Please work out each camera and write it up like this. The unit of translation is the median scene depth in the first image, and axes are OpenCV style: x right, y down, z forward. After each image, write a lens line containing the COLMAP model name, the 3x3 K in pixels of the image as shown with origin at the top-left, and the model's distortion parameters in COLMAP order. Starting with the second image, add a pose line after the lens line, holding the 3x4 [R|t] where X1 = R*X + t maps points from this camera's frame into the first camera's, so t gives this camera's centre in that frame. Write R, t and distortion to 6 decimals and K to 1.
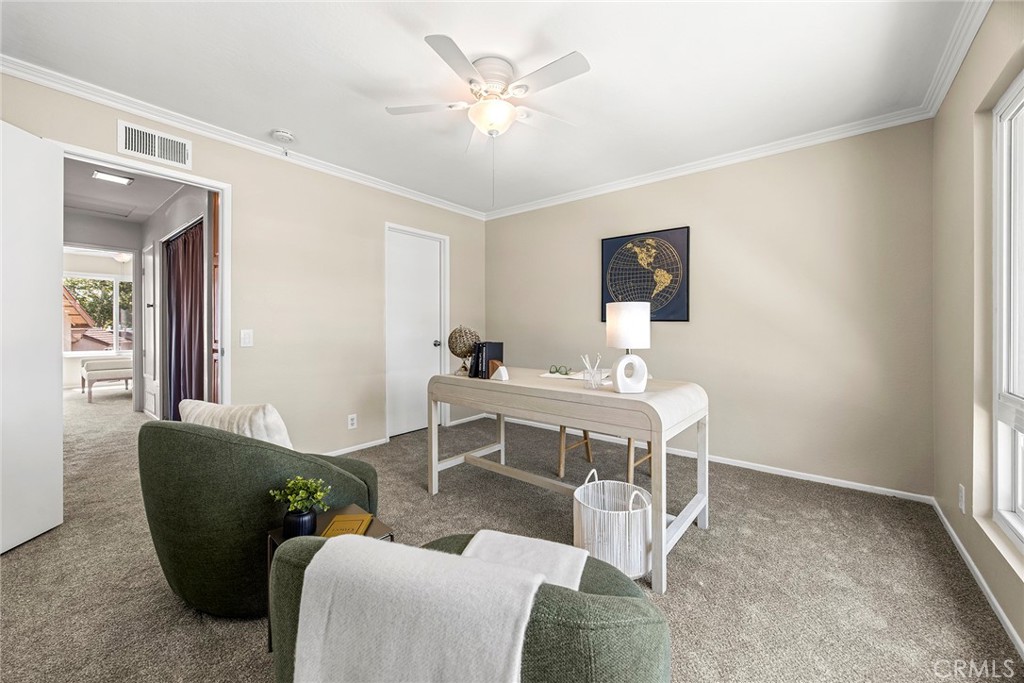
lens RADIAL K [[399.7, 0, 514.4], [0, 399.7, 332.7], [0, 0, 1]] dist [-0.006057, -0.002819]
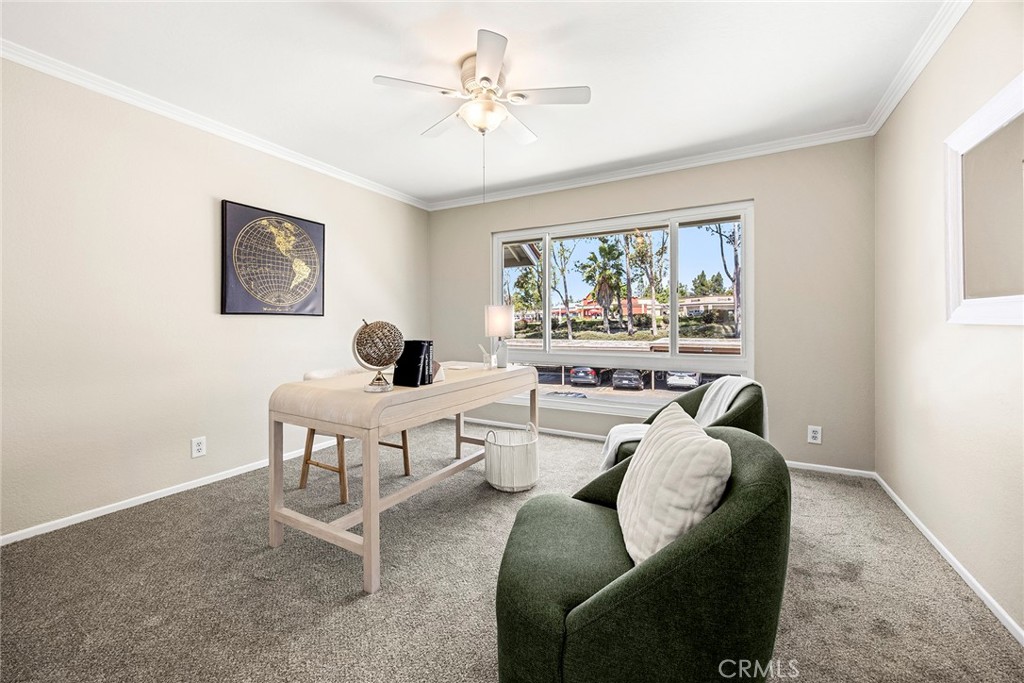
lens RADIAL K [[399.7, 0, 514.3], [0, 399.7, 334.1], [0, 0, 1]] dist [-0.006057, -0.002819]
pose [[-0.154750, -0.027420, 0.987573, -0.633222], [0.004897, 0.999581, 0.028521, -0.008730], [-0.987941, 0.009250, -0.154551, 0.642451]]
